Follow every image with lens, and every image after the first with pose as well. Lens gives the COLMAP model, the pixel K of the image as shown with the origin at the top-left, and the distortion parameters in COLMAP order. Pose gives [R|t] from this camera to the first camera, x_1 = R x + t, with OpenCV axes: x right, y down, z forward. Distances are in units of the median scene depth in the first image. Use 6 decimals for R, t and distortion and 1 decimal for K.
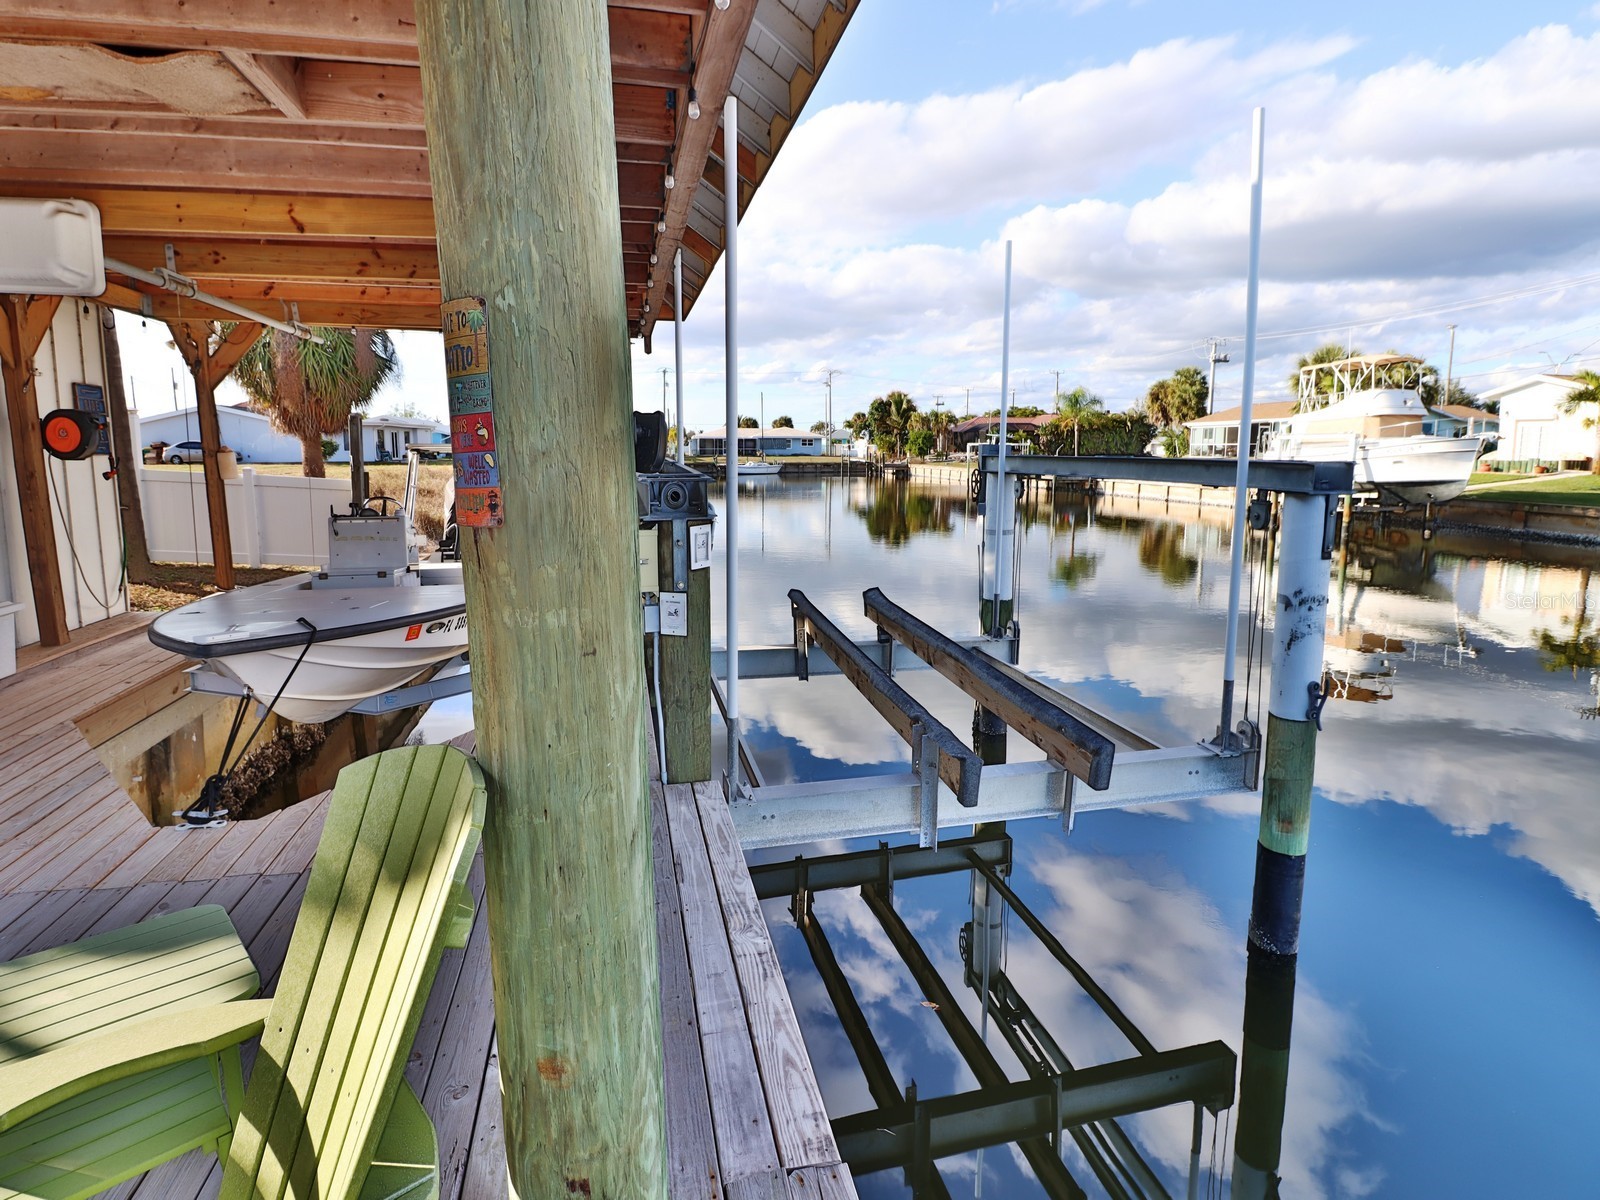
lens RADIAL K [[825.4, 0, 806.2], [0, 825.4, 596.8], [0, 0, 1]] dist [0.000013, -0.012383]
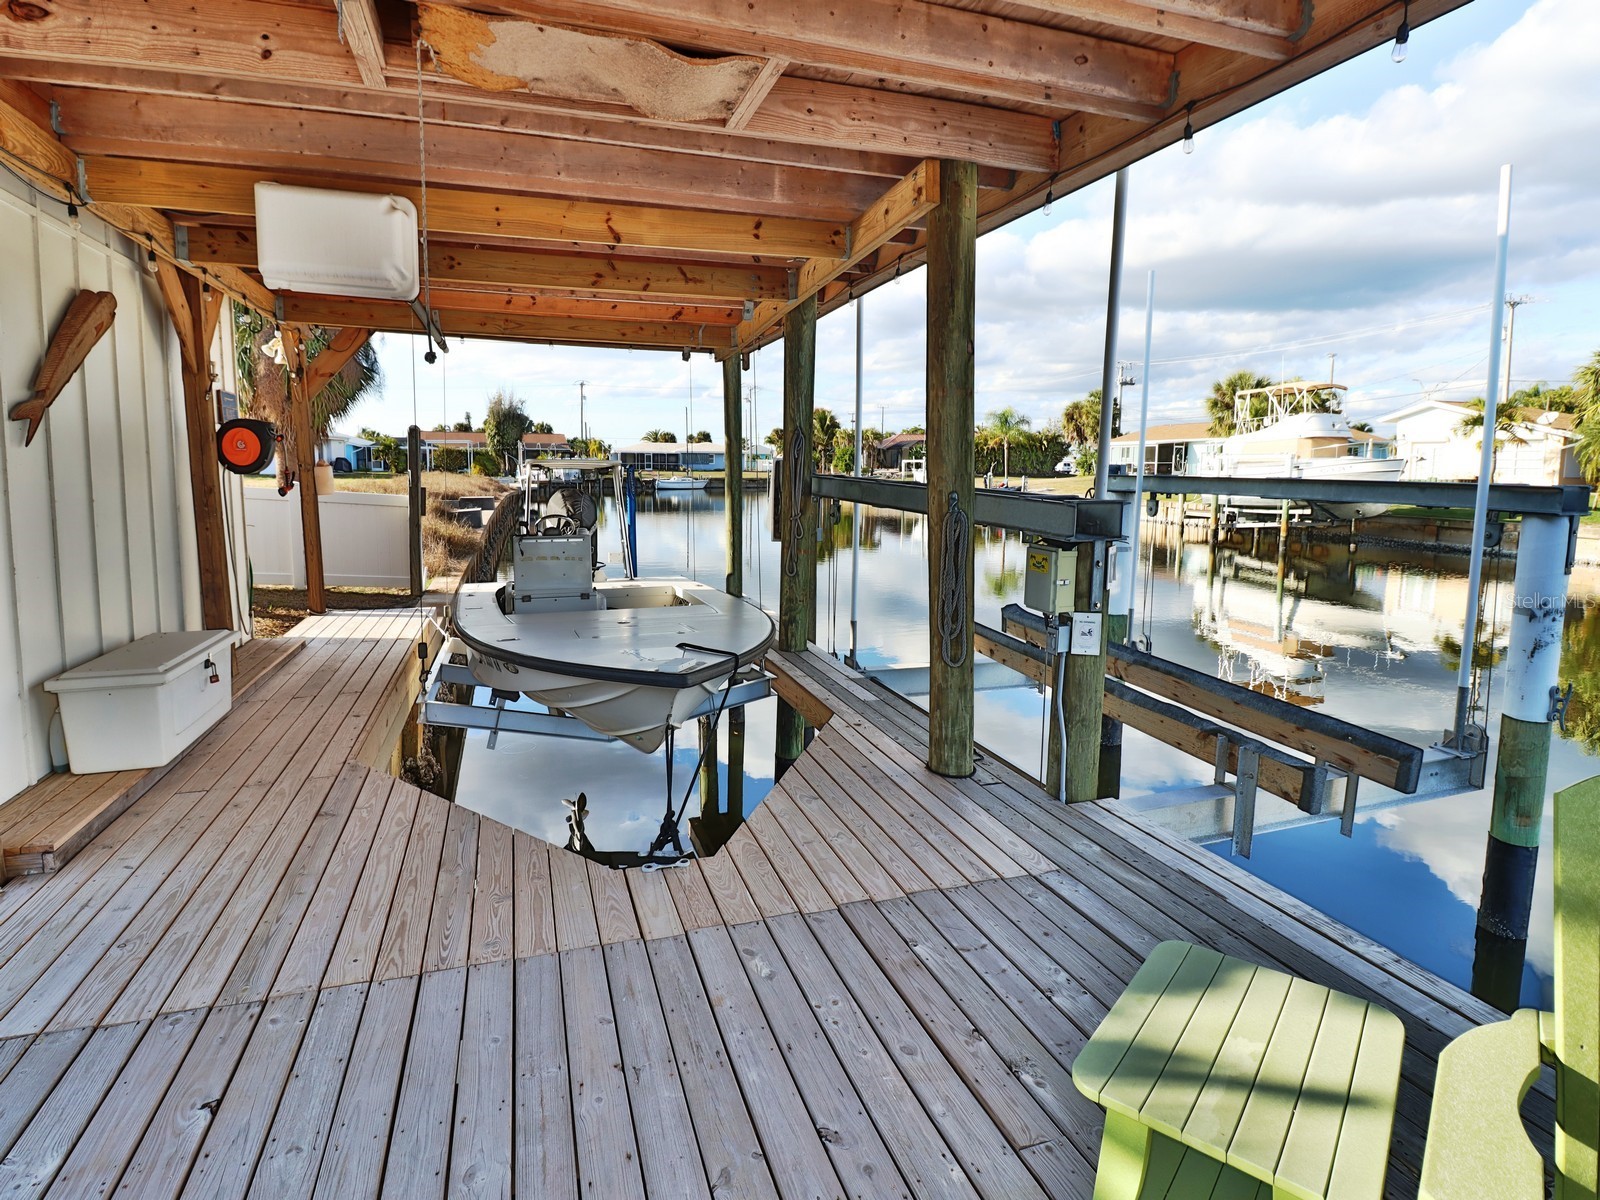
lens RADIAL K [[825.4, 0, 802.3], [0, 825.4, 594.3], [0, 0, 1]] dist [0.000013, -0.012383]
pose [[0.994280, -0.009548, 0.106382, -0.401180], [0.011777, 0.999724, -0.020344, -0.007185], [-0.106158, 0.021480, 0.994117, 0.020348]]
